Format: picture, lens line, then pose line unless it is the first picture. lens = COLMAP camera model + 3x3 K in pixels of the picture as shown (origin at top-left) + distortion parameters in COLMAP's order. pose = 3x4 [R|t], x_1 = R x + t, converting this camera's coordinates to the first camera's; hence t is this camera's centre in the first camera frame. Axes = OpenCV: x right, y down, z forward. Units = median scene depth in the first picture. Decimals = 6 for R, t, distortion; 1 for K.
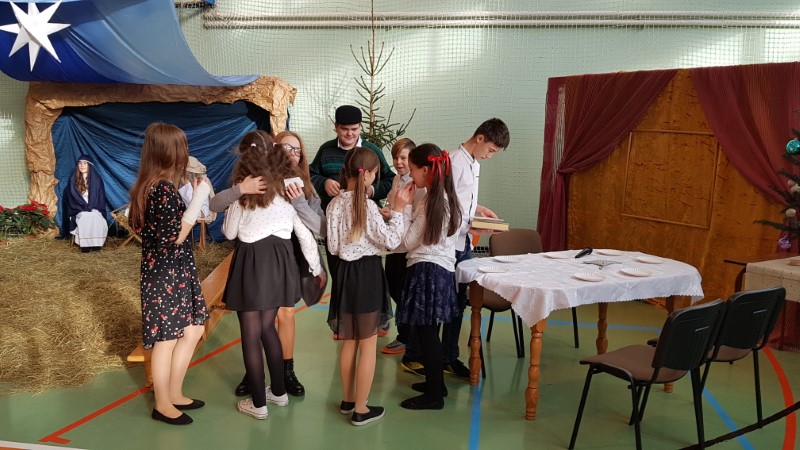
lens RADIAL K [[693.0, 0, 396.9], [0, 693.0, 221.7], [0, 0, 1]] dist [0.127697, -0.231222]
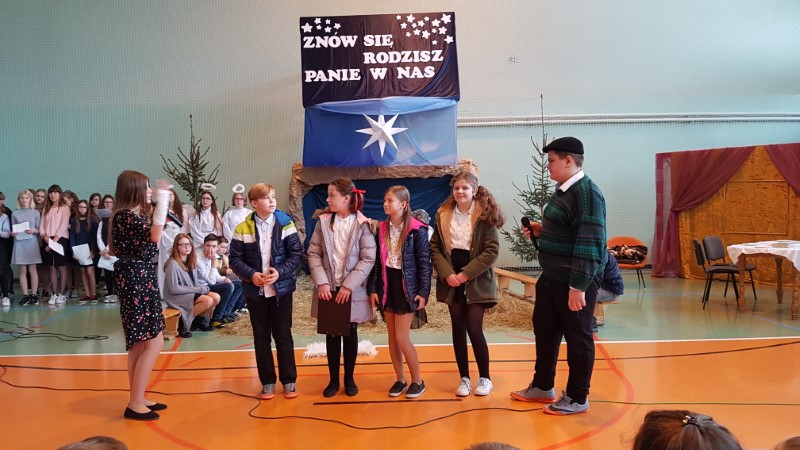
lens RADIAL K [[642.8, 0, 400.0], [0, 642.8, 225.0], [0, 0, 1]] dist [0.117405, -0.206705]
pose [[0.984460, -0.042156, 0.170476, -0.566309], [0.061102, 0.992330, -0.107463, 0.074210], [-0.164638, 0.116209, 0.979484, -0.316601]]
